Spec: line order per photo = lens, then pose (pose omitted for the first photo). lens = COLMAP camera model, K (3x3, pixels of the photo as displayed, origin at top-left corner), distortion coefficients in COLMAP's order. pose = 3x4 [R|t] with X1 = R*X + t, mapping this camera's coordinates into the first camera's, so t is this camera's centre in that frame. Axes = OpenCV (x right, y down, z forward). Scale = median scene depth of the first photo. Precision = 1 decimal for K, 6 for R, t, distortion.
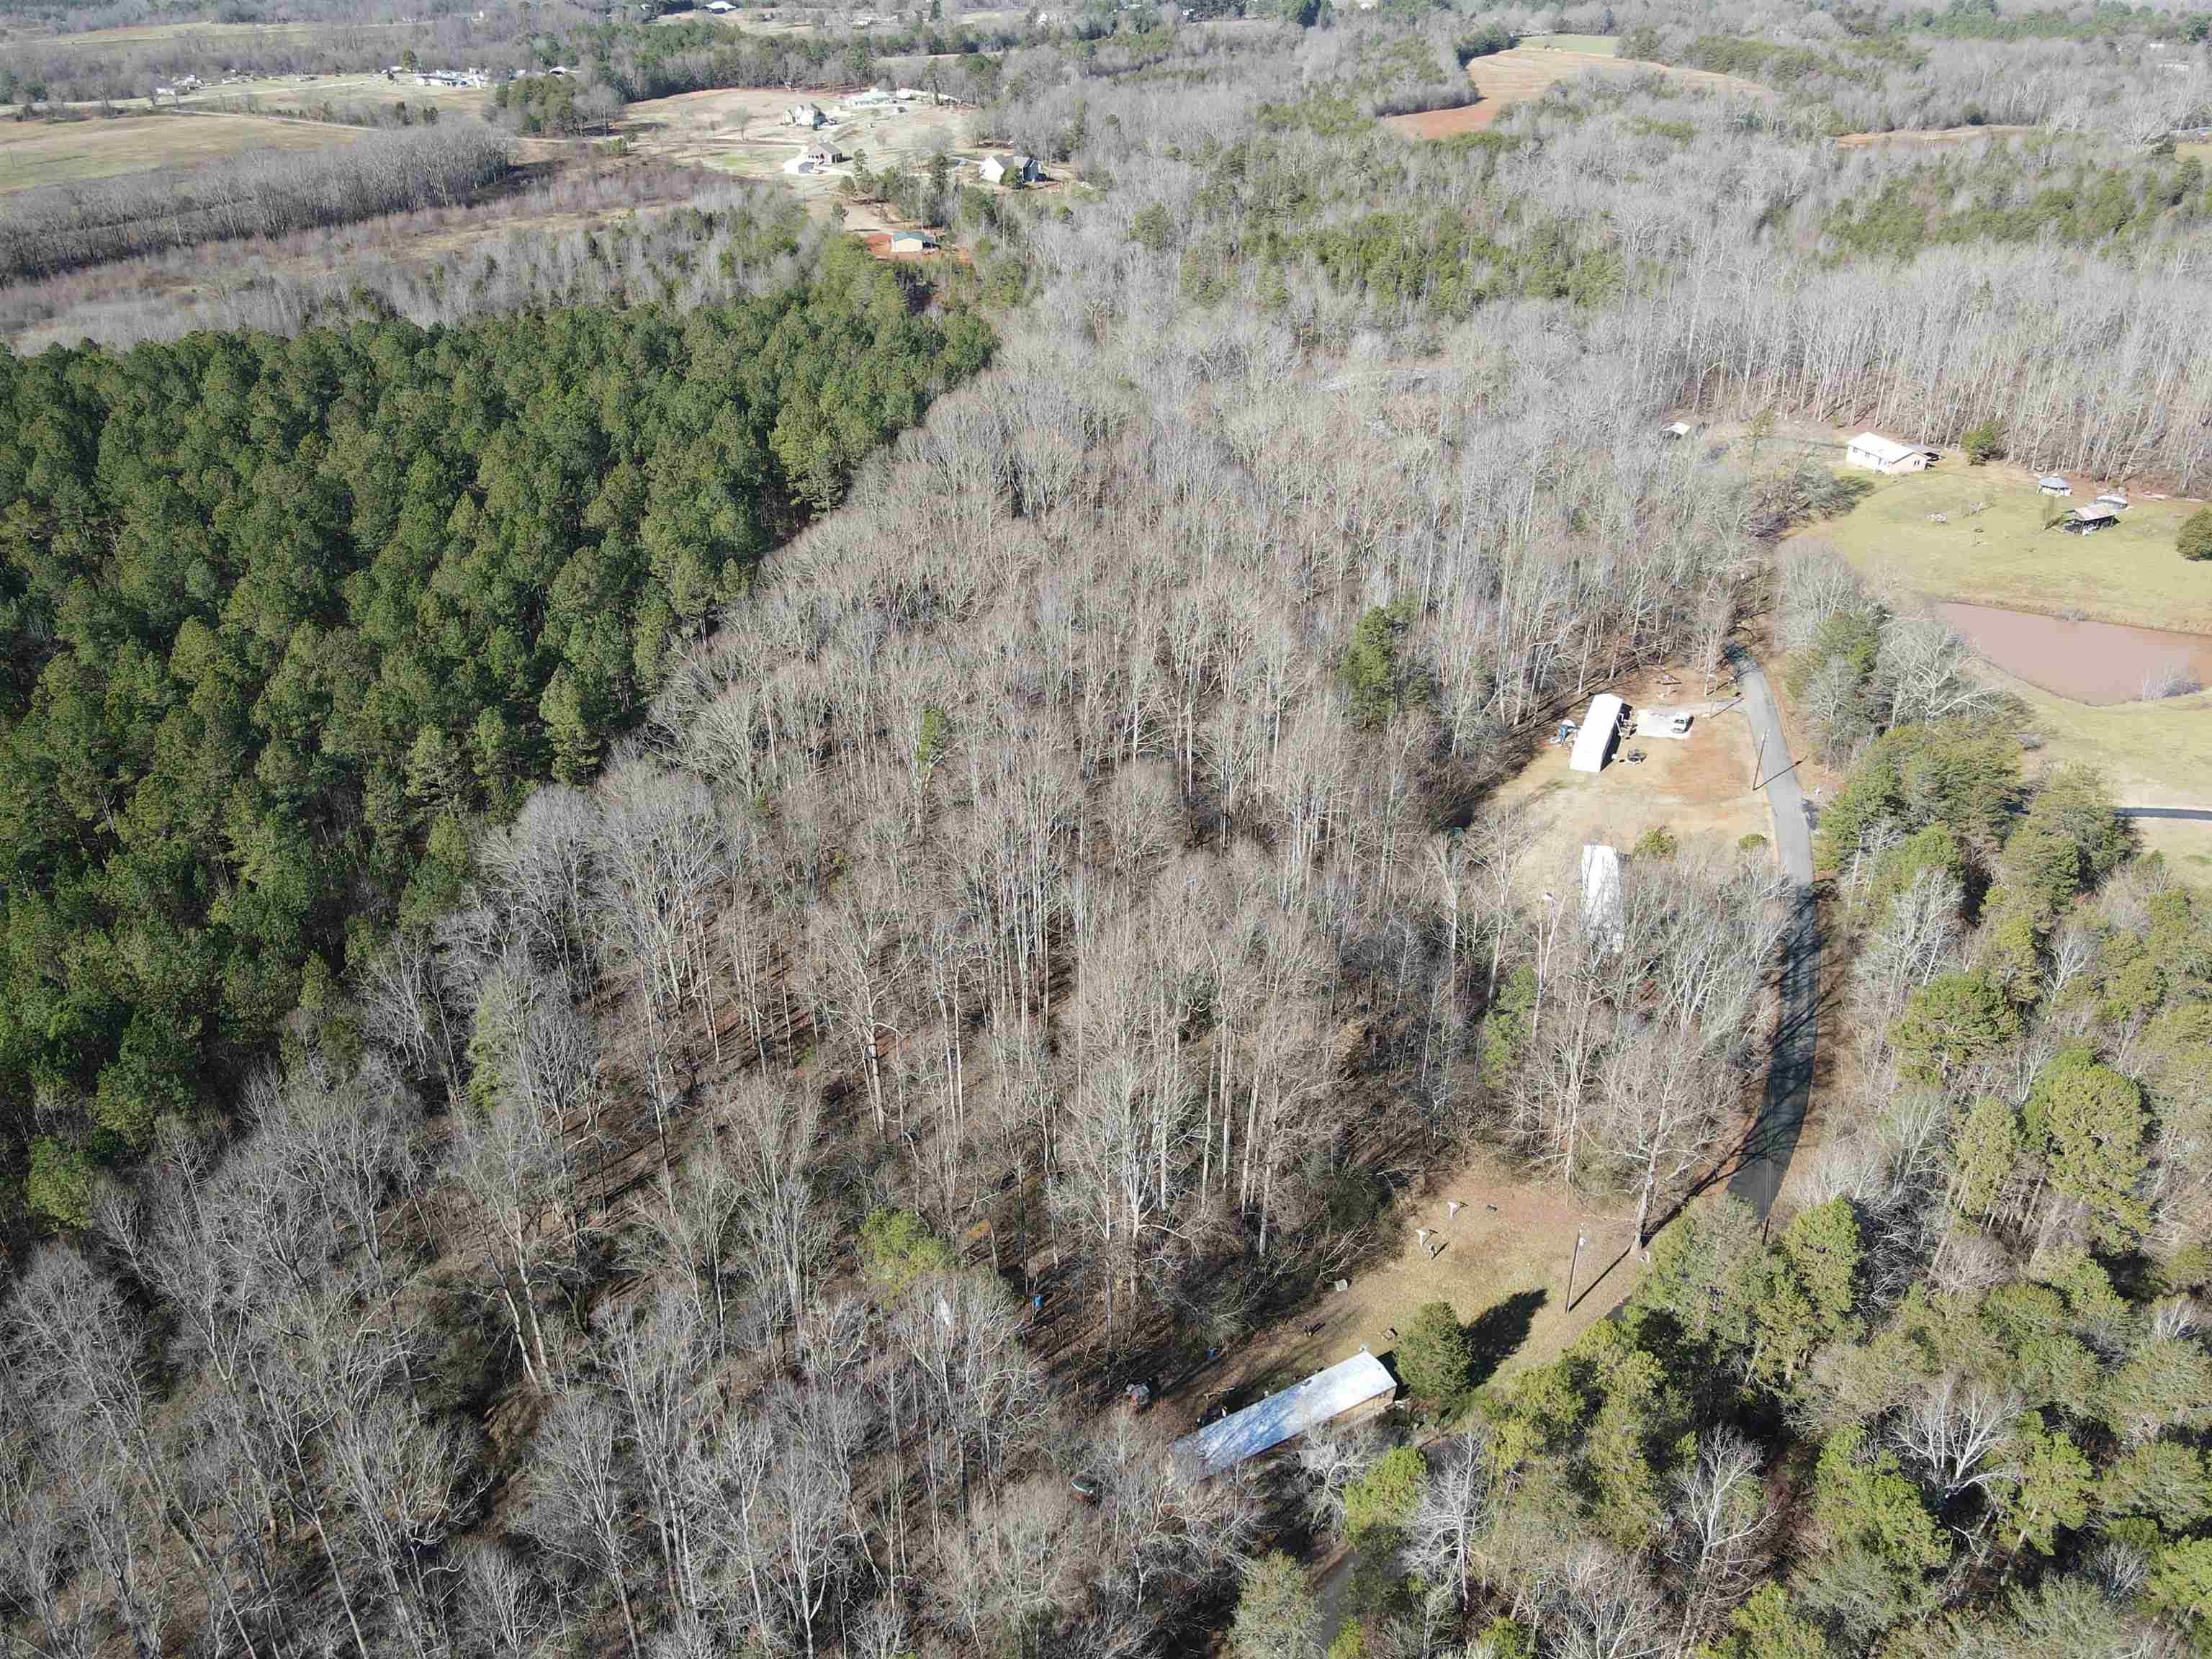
lens RADIAL K [[1617.1, 0, 1102.2], [0, 1617.1, 835.7], [0, 0, 1]] dist [0.015457, -0.007305]
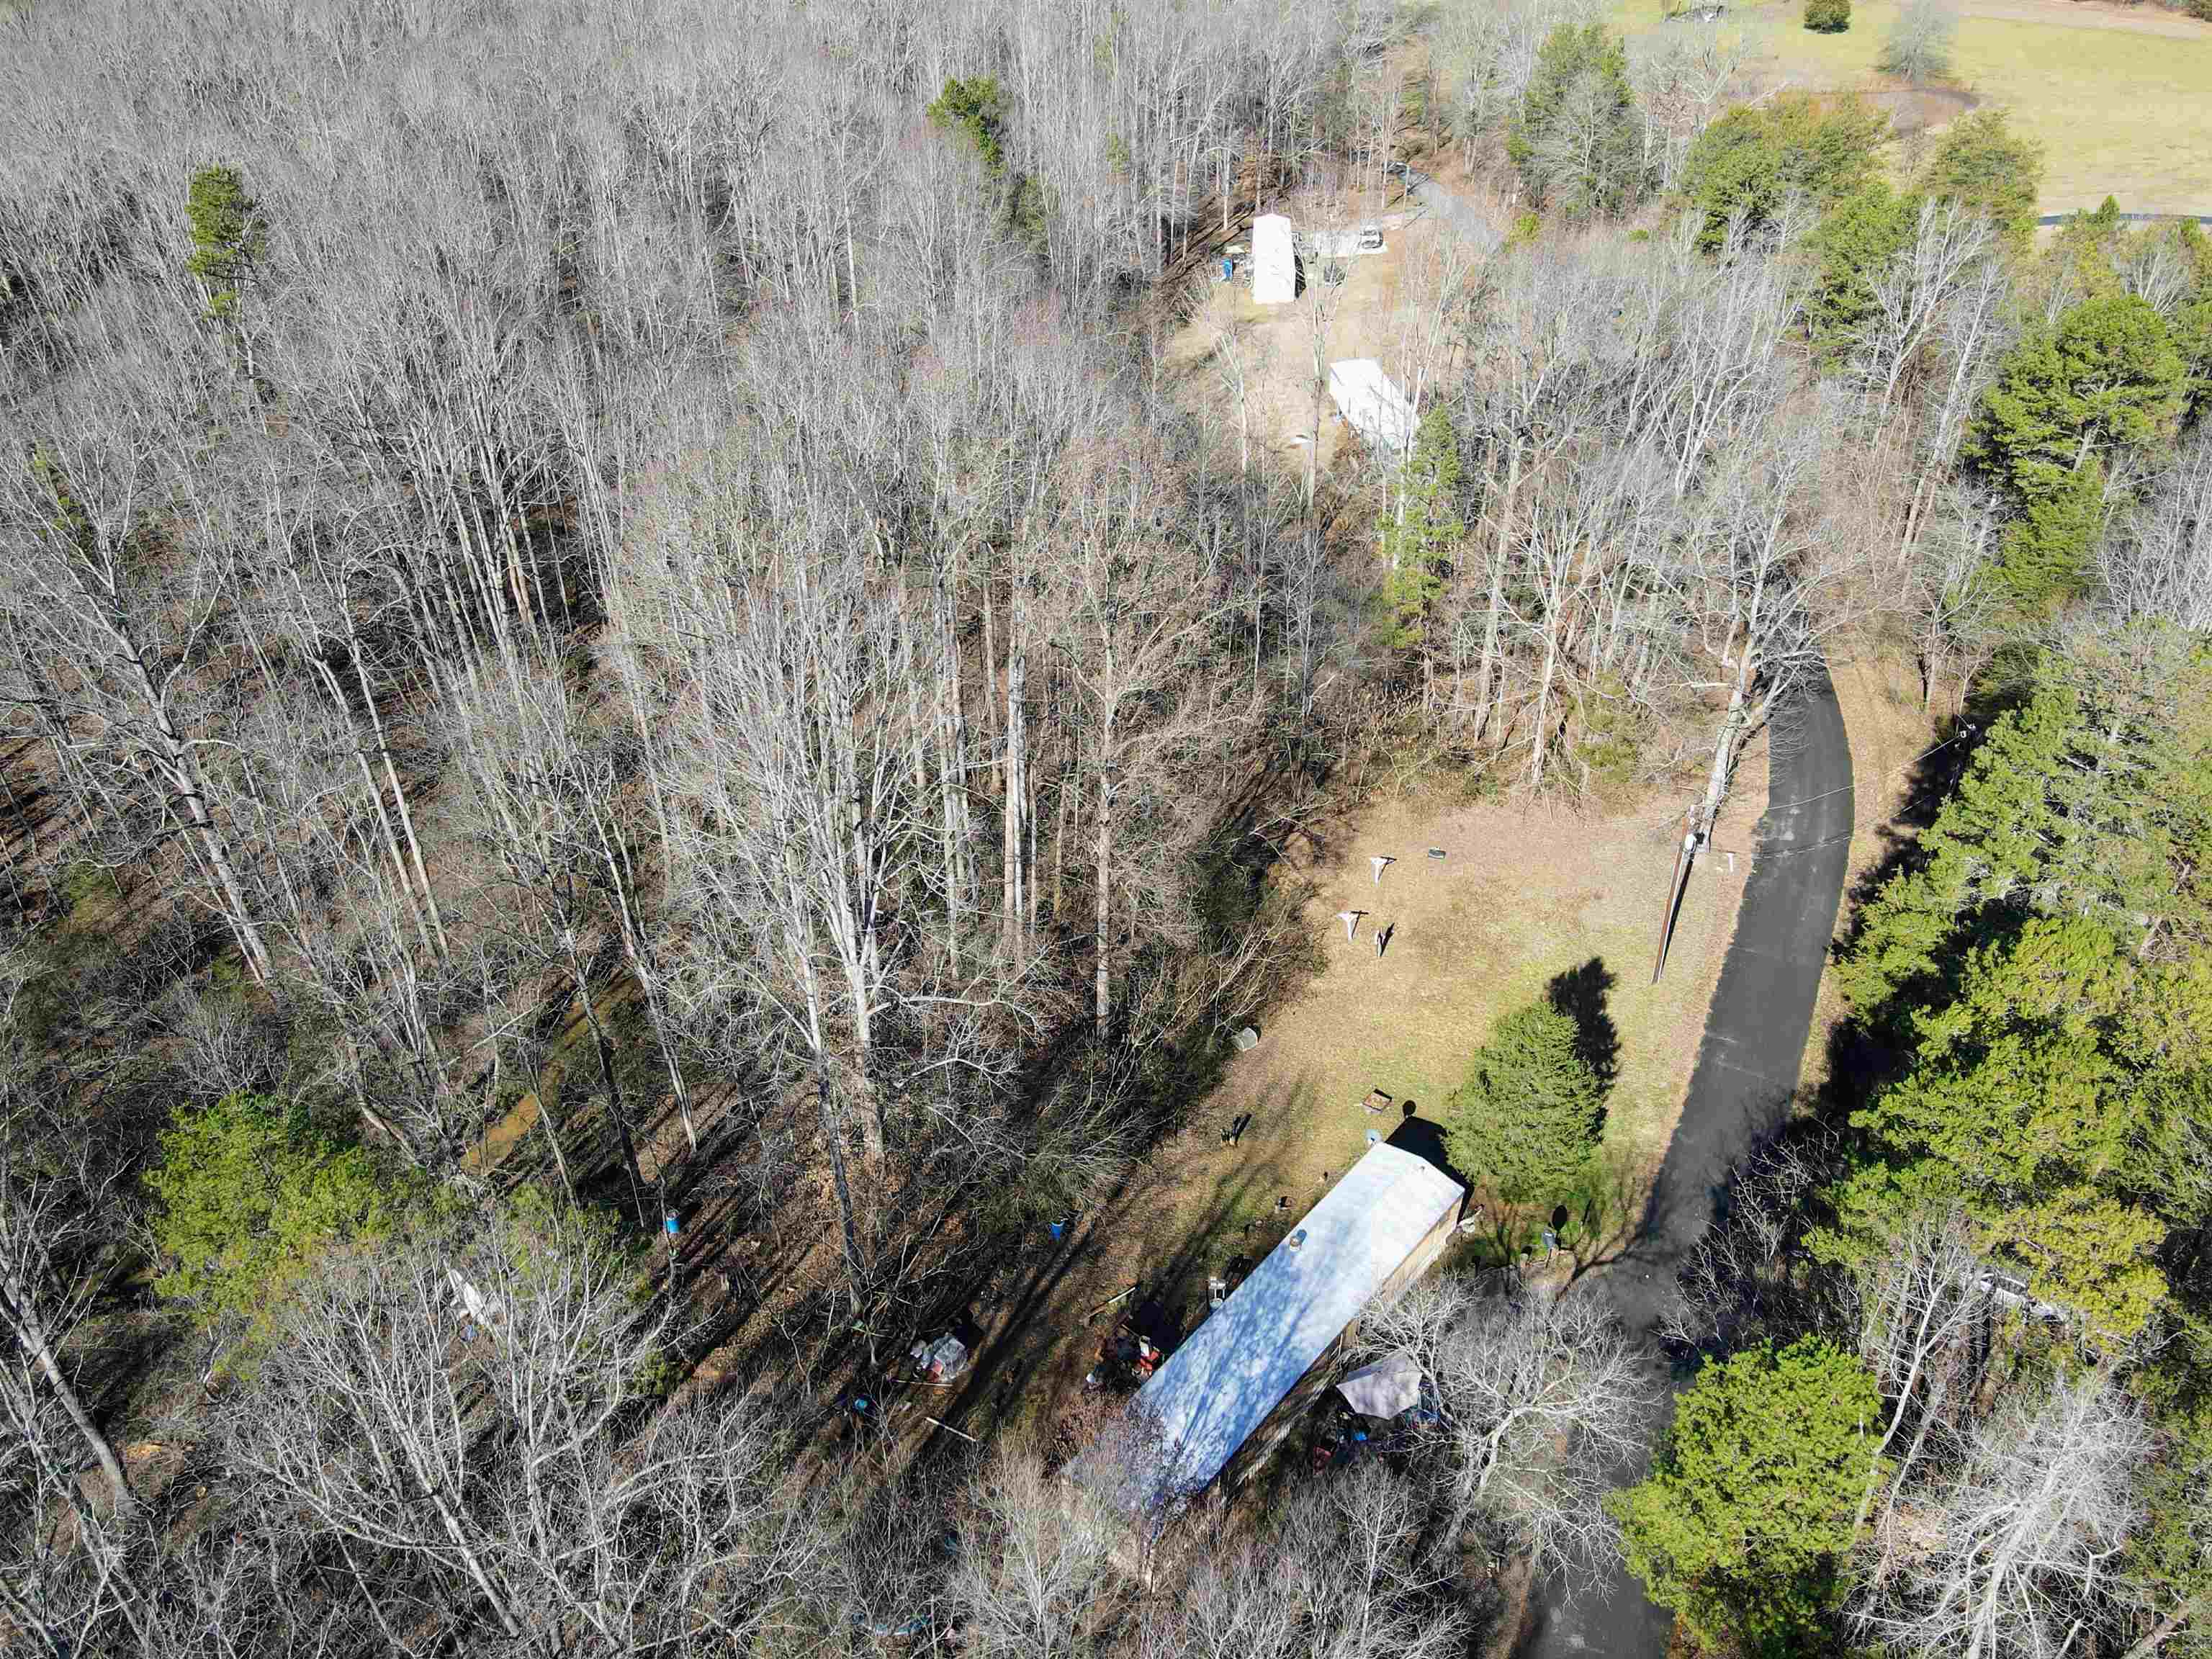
lens RADIAL K [[1617.1, 0, 1100.0], [0, 1617.1, 822.2], [0, 0, 1]] dist [0.015457, -0.007305]
pose [[0.939315, -0.207569, 0.273136, -0.029055], [0.183053, 0.976626, 0.112665, 0.145849], [-0.290137, -0.055829, 0.955355, 0.536534]]
